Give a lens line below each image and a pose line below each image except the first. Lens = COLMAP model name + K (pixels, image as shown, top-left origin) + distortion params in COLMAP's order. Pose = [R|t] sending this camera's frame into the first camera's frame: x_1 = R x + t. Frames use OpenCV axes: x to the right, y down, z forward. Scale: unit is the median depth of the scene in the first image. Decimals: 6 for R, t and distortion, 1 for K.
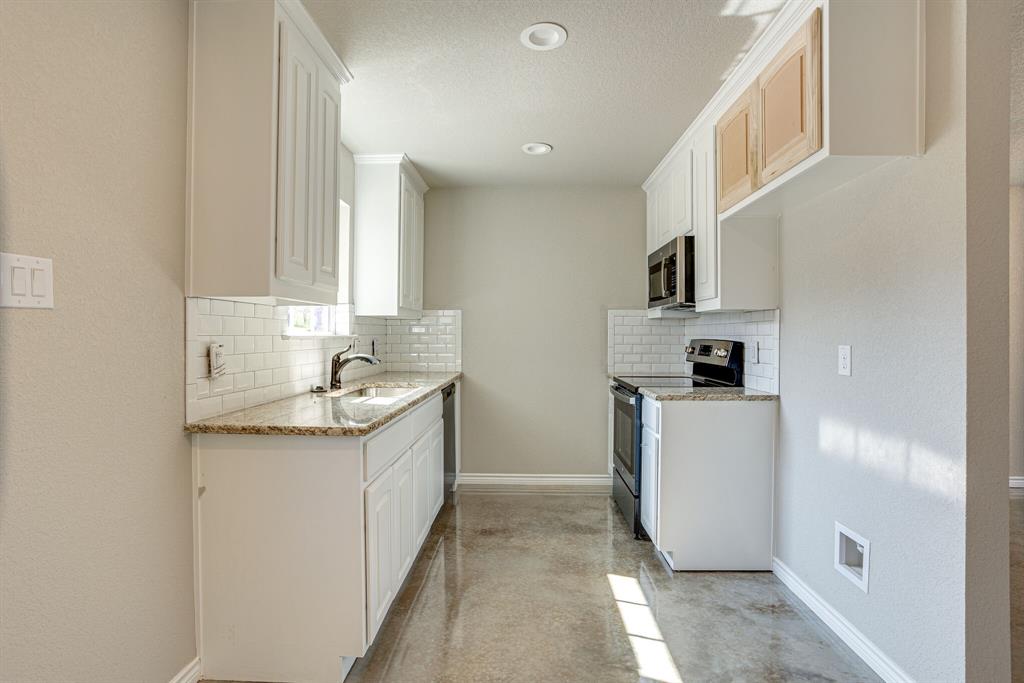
lens RADIAL K [[506.9, 0, 512.0], [0, 506.9, 341.5], [0, 0, 1]] dist [-0.013752, 0.001123]
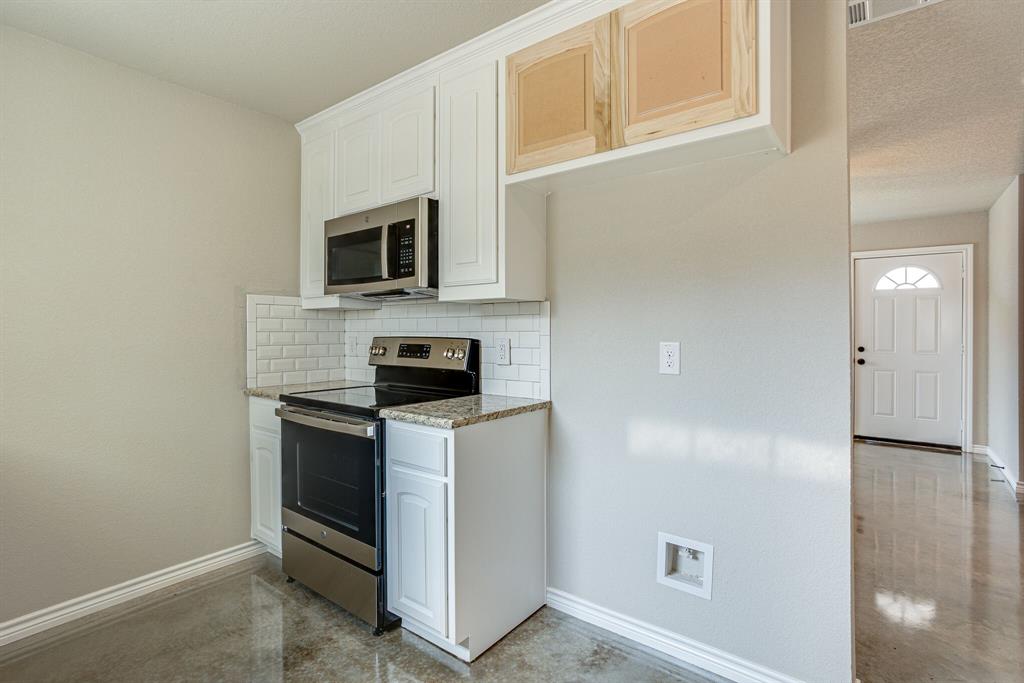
lens RADIAL K [[495.3, 0, 487.4], [0, 495.3, 334.6], [0, 0, 1]] dist [-0.014620, 0.000834]
pose [[0.602082, -0.006257, 0.798410, -0.196413], [0.011761, 0.999930, -0.001032, -0.006466], [-0.798348, 0.010012, 0.602113, 0.510146]]
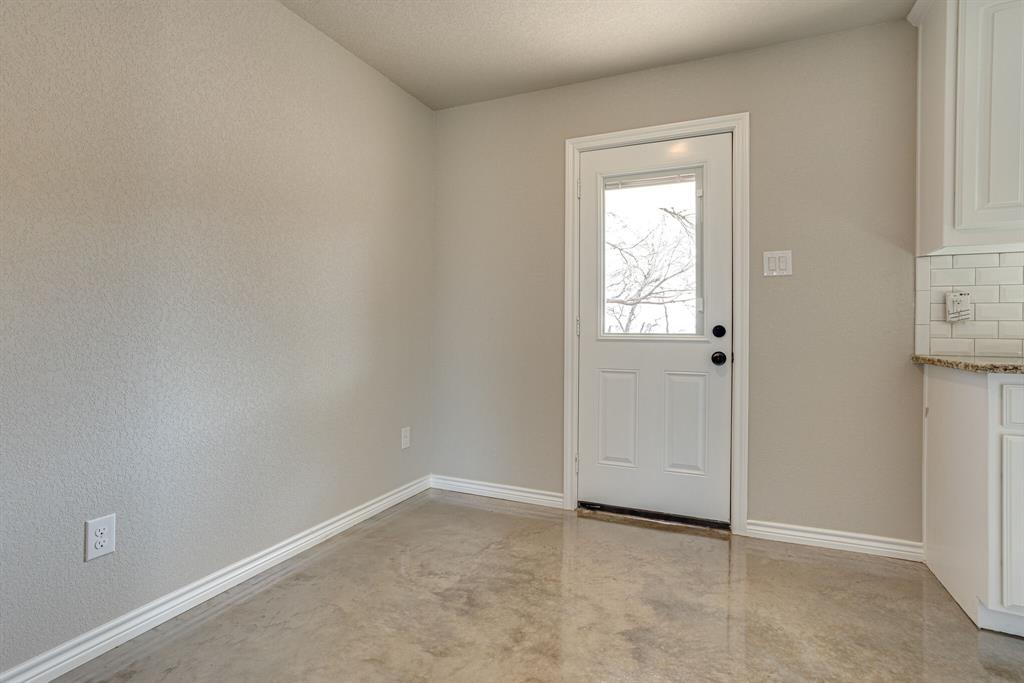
lens RADIAL K [[504.4, 0, 510.6], [0, 504.4, 325.3], [0, 0, 1]] dist [-0.046246, 0.032785]
pose [[-0.377895, -0.009252, -0.925802, 0.557609], [-0.020389, 0.999791, -0.001669, 0.066289], [0.925624, 0.018245, -0.378004, 0.310470]]
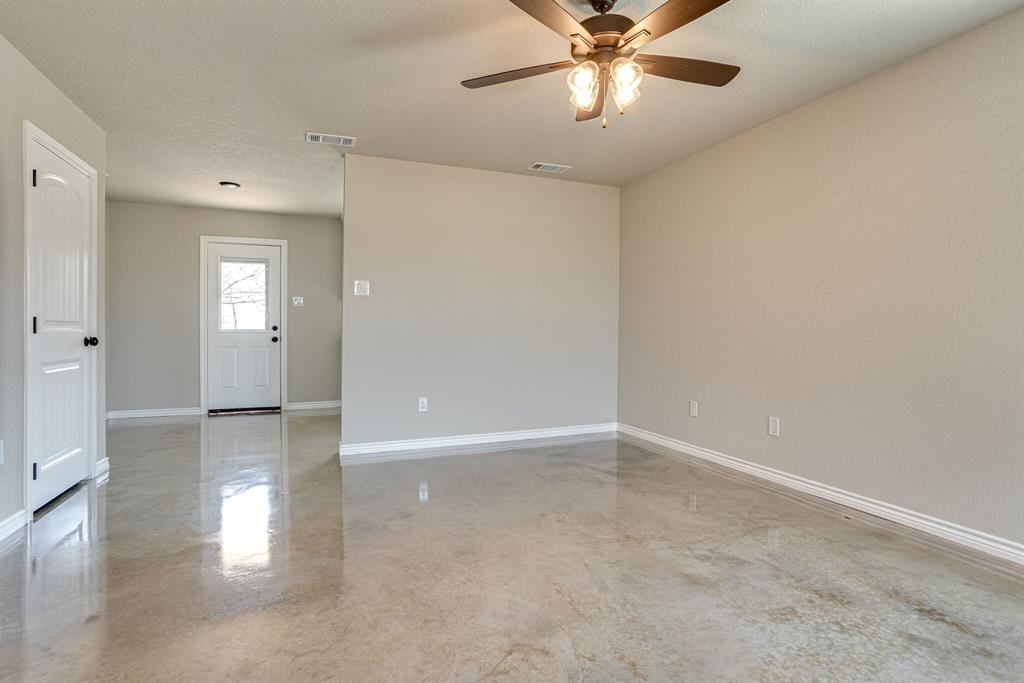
lens RADIAL K [[495.3, 0, 487.4], [0, 495.3, 334.6], [0, 0, 1]] dist [-0.014620, 0.000834]
pose [[0.378307, 0.012677, -0.925593, 1.852239], [-0.016478, 0.999840, 0.006959, 0.065788], [0.925533, 0.012619, 0.378456, 0.356843]]
